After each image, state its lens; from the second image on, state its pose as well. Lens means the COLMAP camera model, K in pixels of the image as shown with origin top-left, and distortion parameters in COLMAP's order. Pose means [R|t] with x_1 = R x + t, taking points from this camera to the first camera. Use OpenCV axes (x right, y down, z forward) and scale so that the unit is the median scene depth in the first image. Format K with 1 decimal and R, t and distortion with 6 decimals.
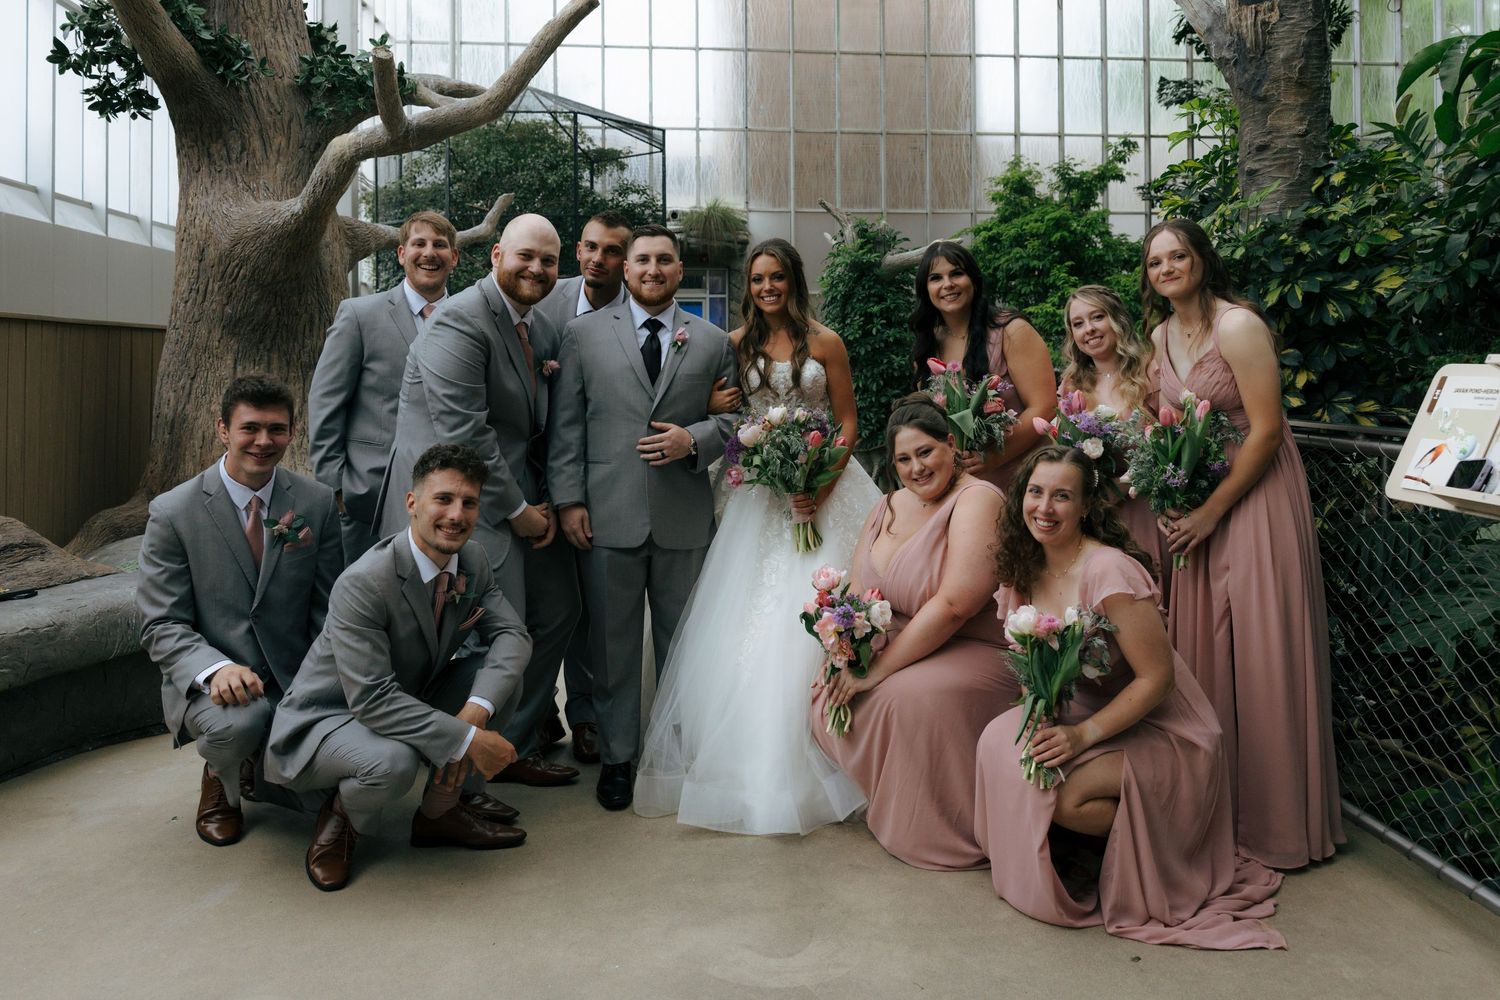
lens RADIAL K [[1358.8, 0, 820.5], [0, 1358.8, 323.3], [0, 0, 1]] dist [0.000935, -0.001415]
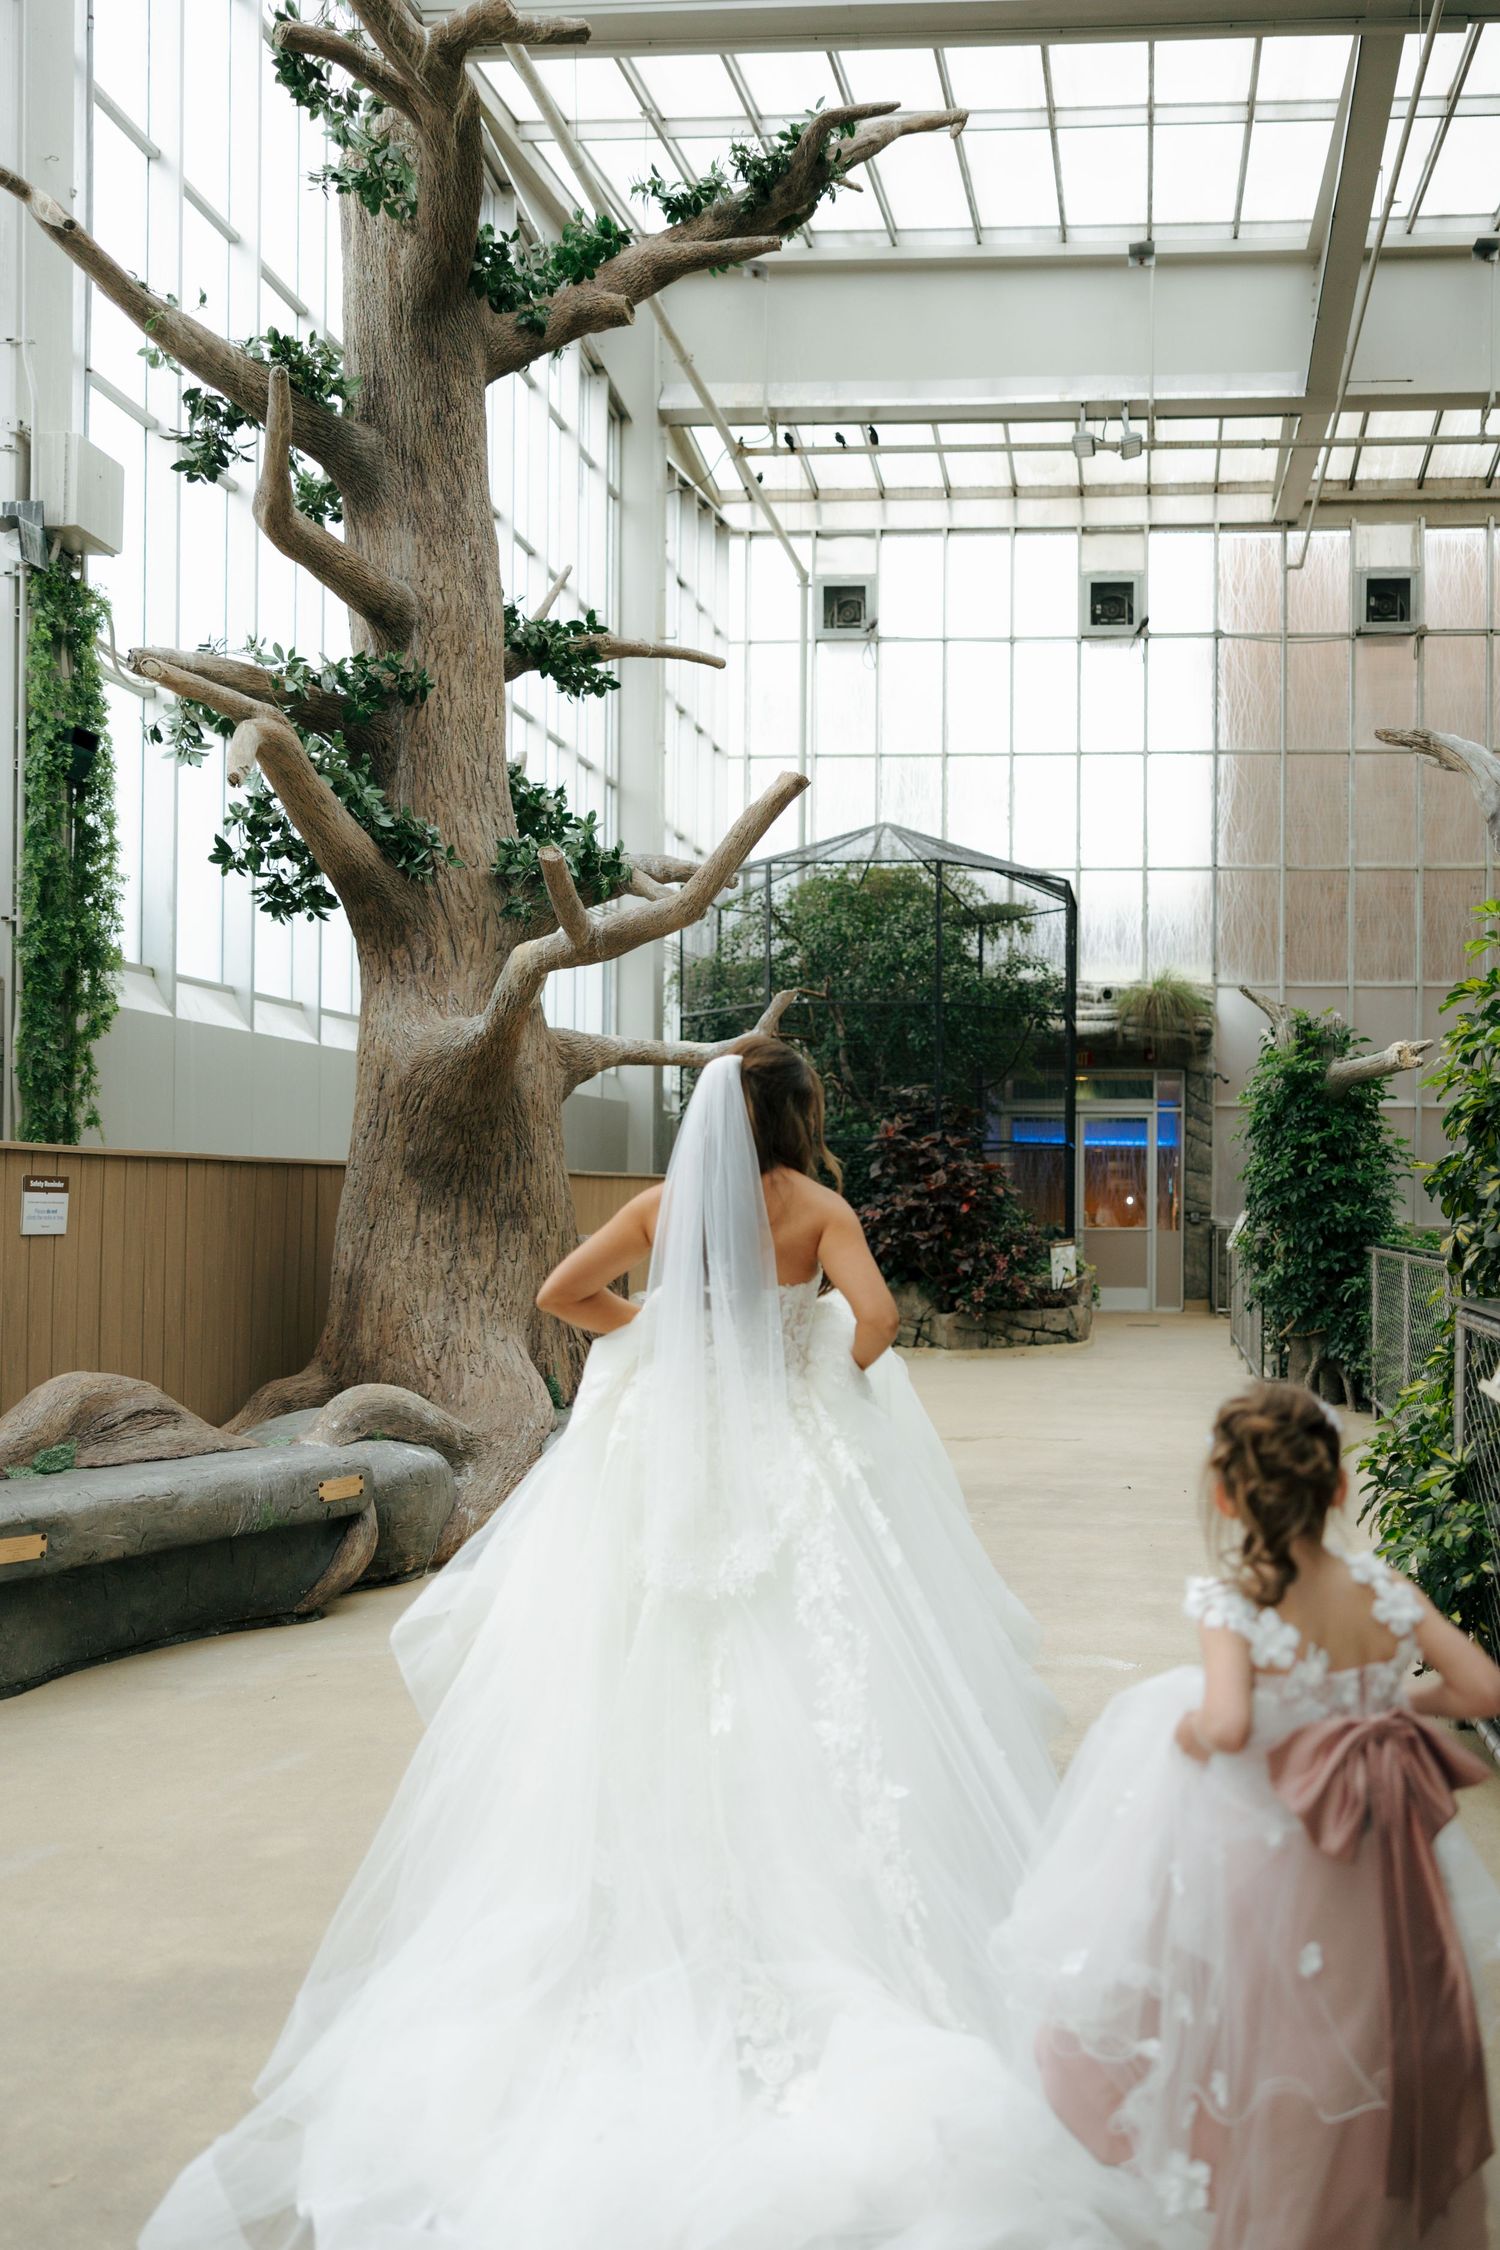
lens RADIAL K [[2038.3, 0, 971.4], [0, 2038.3, 1162.3], [0, 0, 1]] dist [0.000935, -0.001415]
pose [[0.978462, 0.009356, -0.206215, 0.152964], [-0.007215, 0.999912, 0.011135, -0.015922], [0.206301, -0.009408, 0.978443, -0.151562]]
